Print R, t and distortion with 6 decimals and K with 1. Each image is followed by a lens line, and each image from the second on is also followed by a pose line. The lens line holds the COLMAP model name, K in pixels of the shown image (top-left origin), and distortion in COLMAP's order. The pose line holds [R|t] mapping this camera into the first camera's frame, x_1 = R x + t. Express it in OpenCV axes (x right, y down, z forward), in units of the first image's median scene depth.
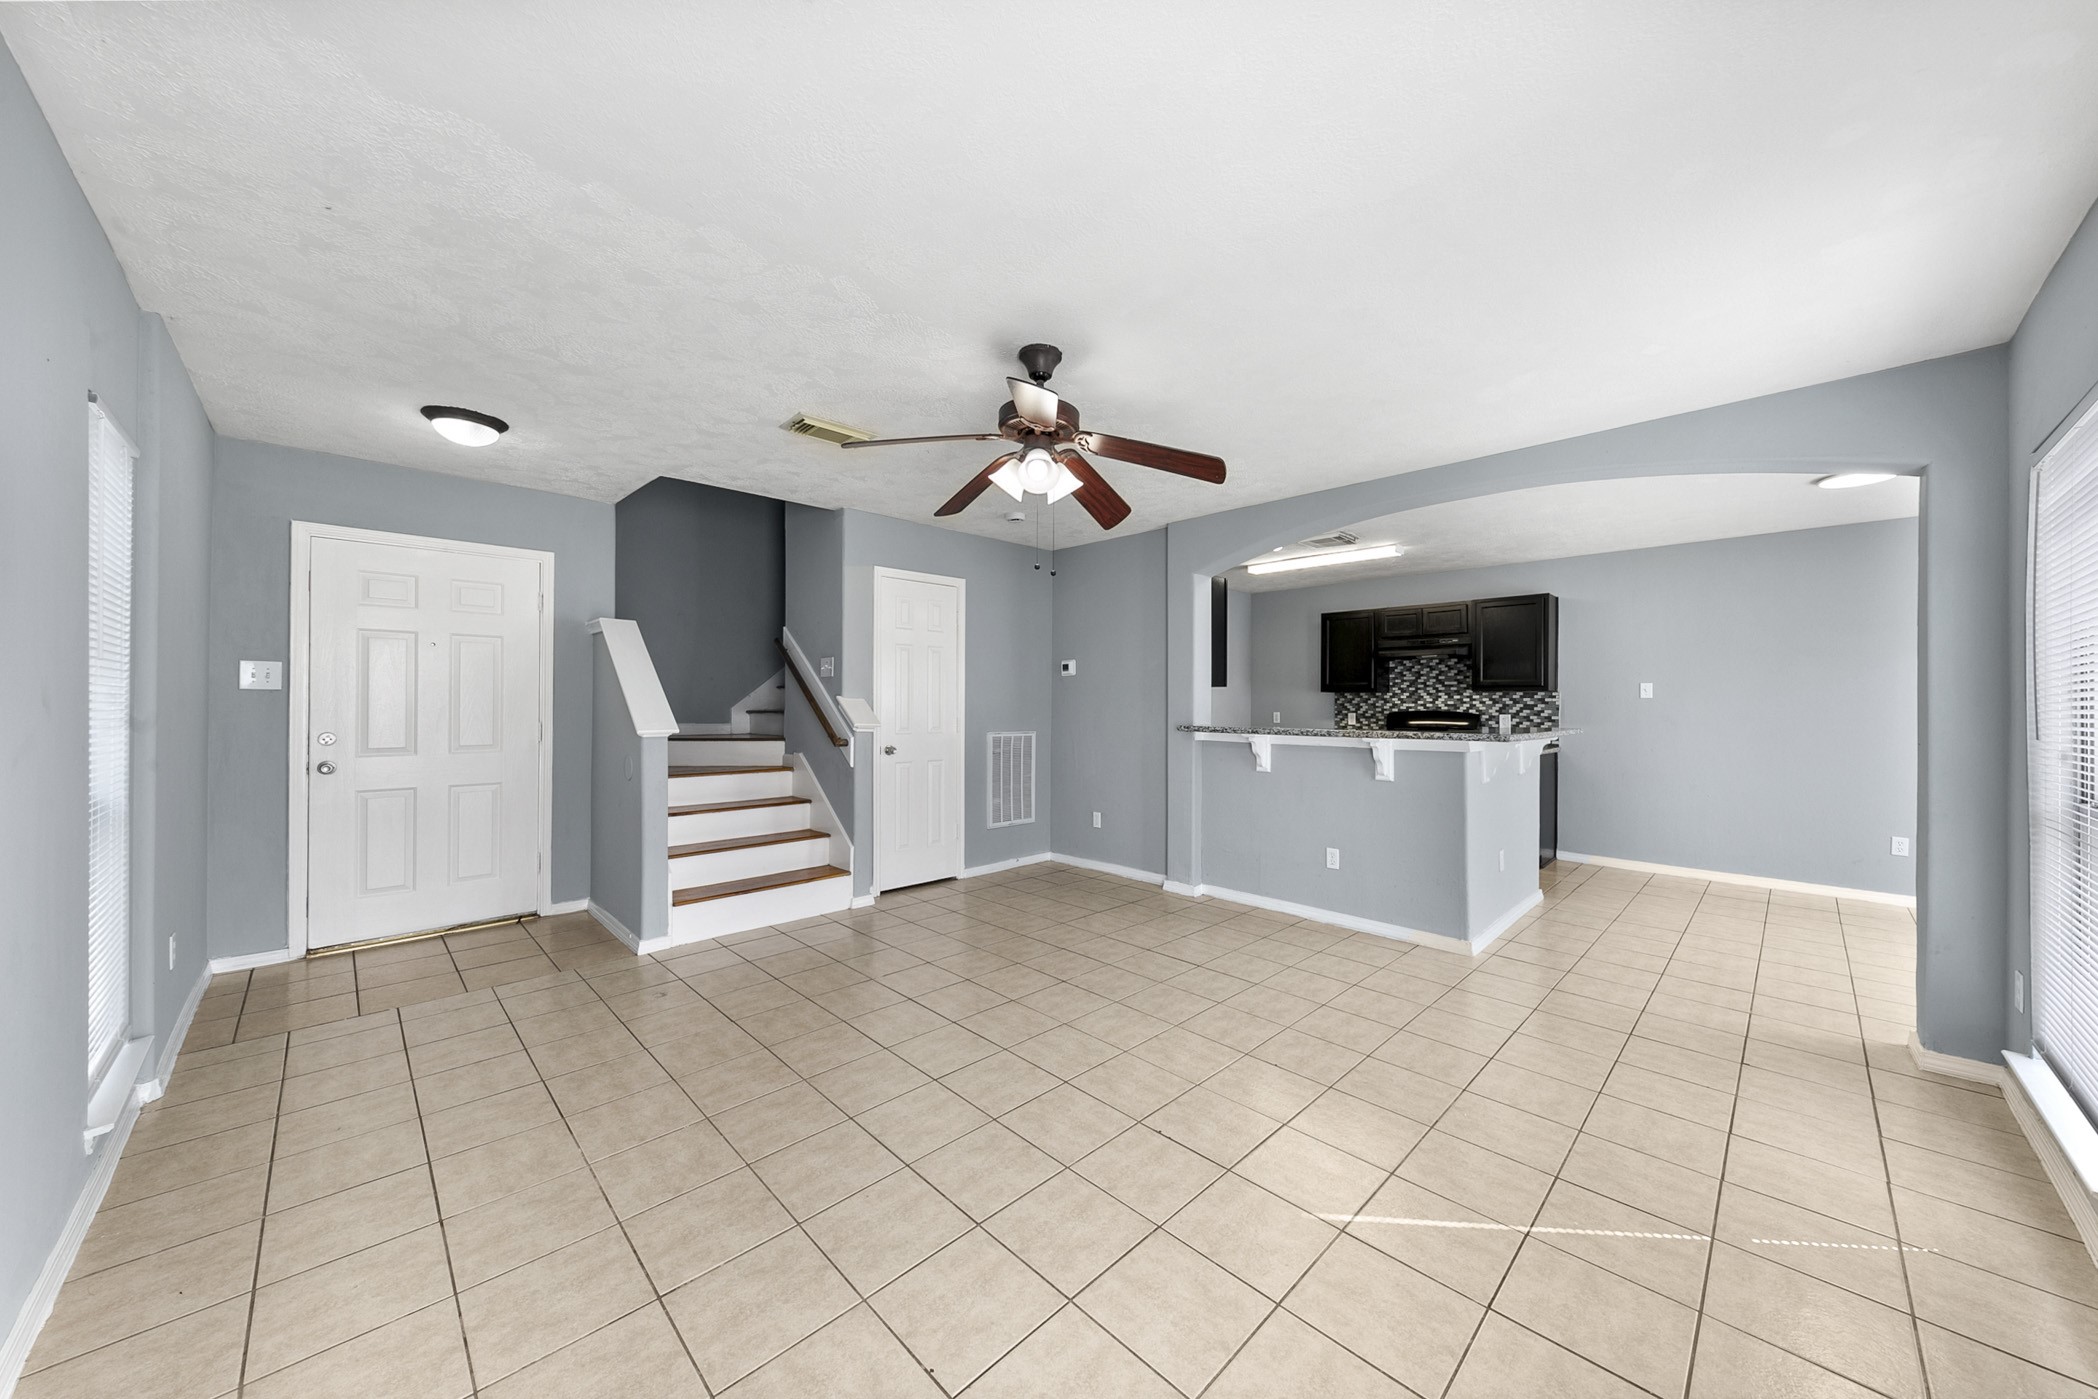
lens RADIAL K [[724.4, 0, 1049.5], [0, 724.4, 702.1], [0, 0, 1]] dist [0.002108, -0.000079]
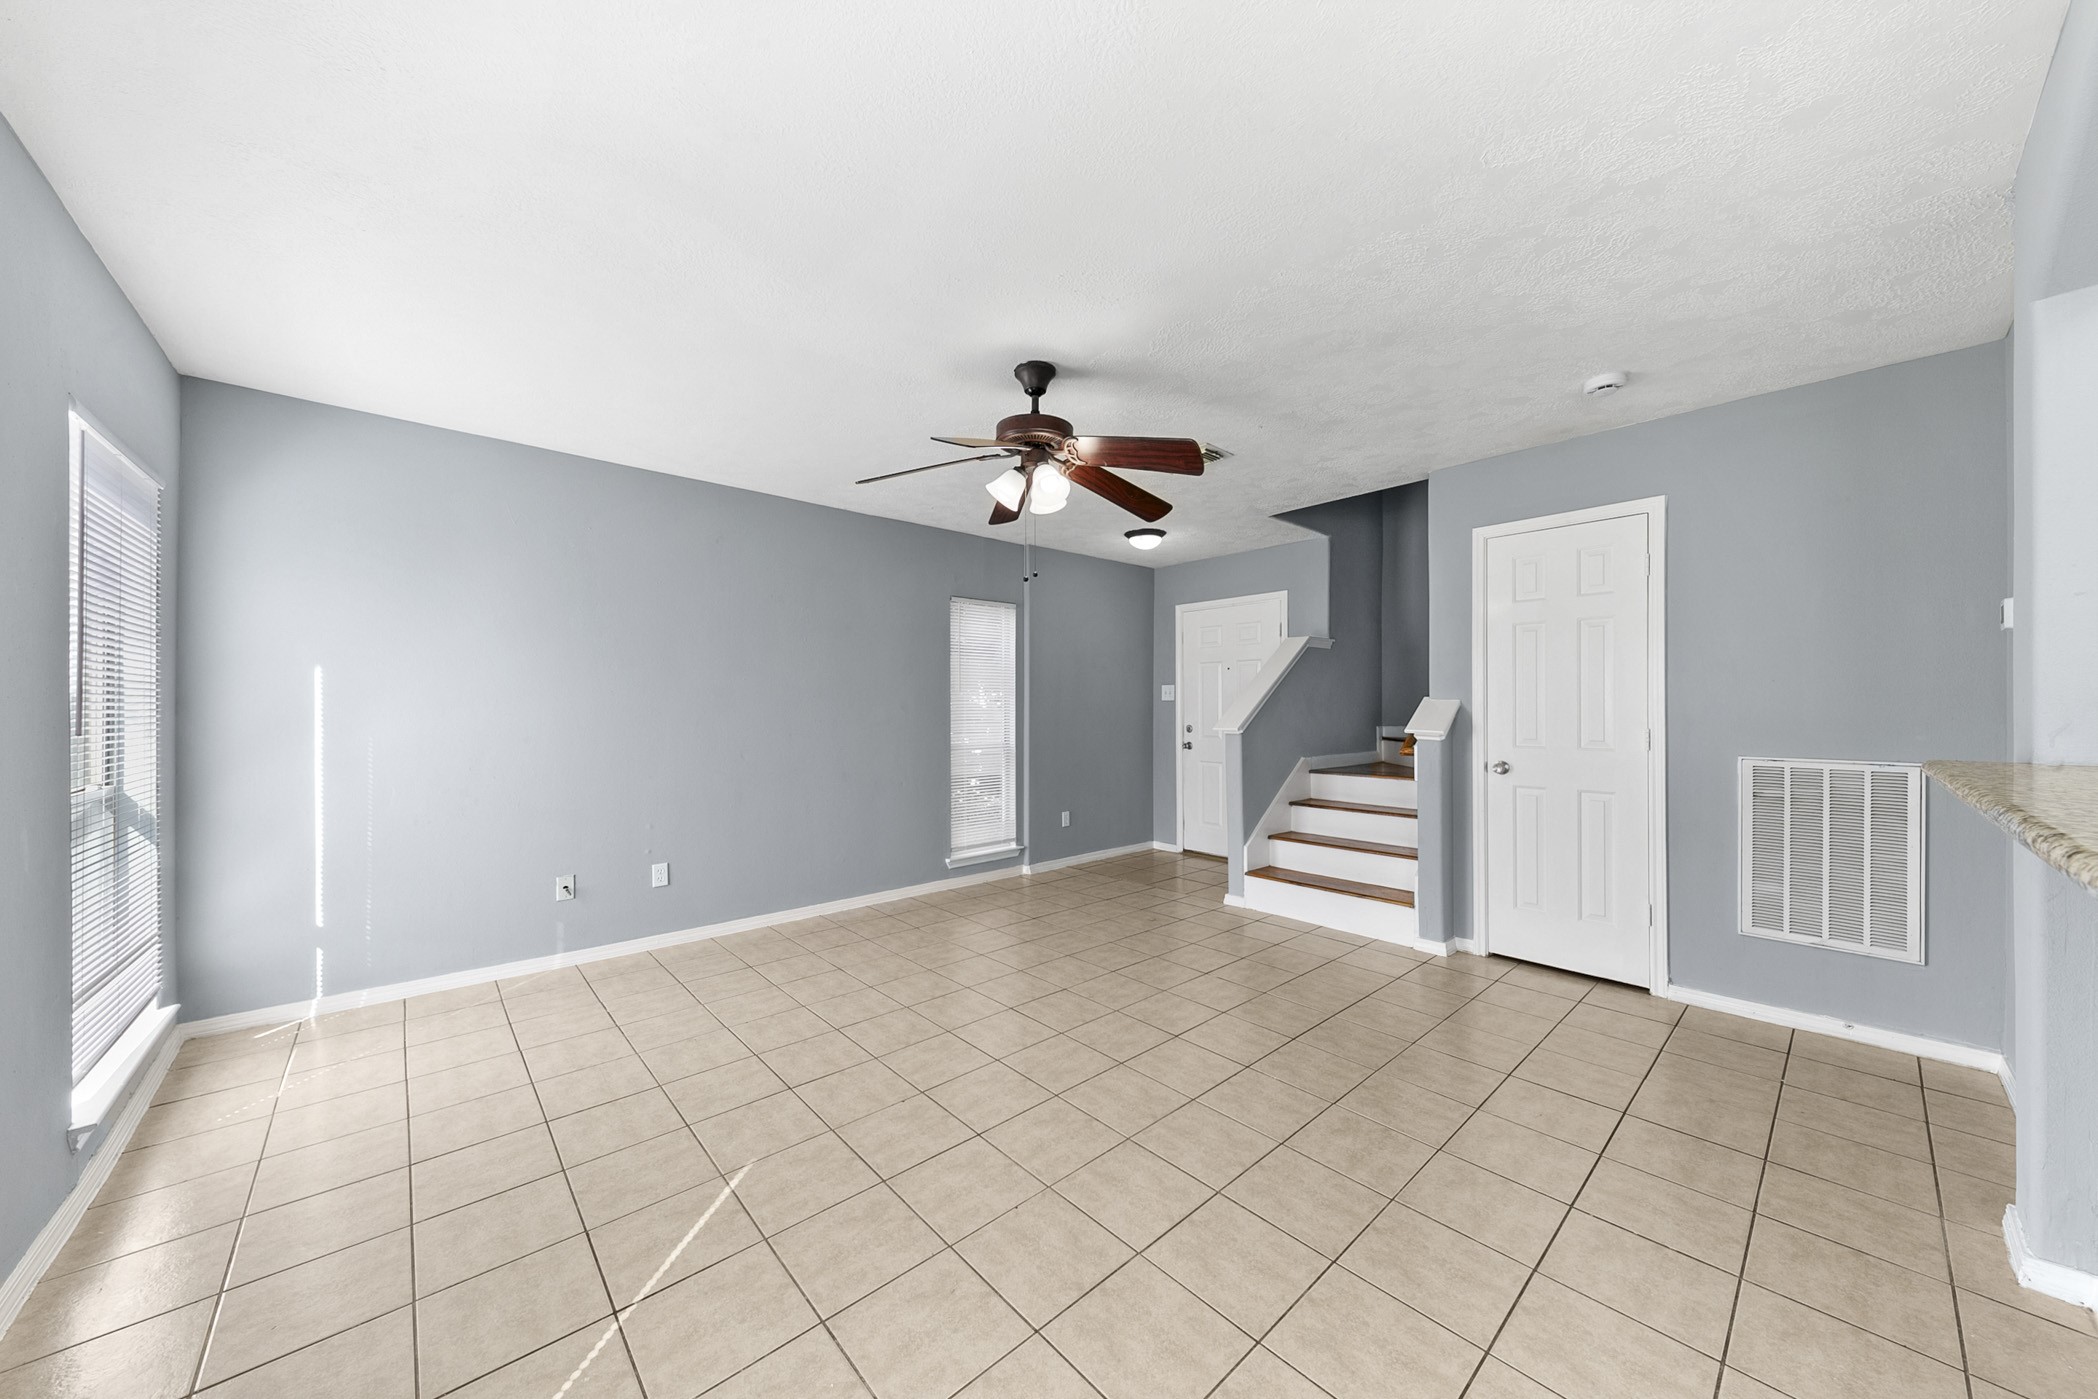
lens RADIAL K [[724.4, 0, 1047.6], [0, 724.4, 701.1], [0, 0, 1]] dist [0.002108, -0.000079]
pose [[-0.048116, -0.013410, -0.998752, 0.553256], [0.003595, 0.999901, -0.013598, 0.006383], [0.998835, -0.004244, -0.048063, 0.572950]]
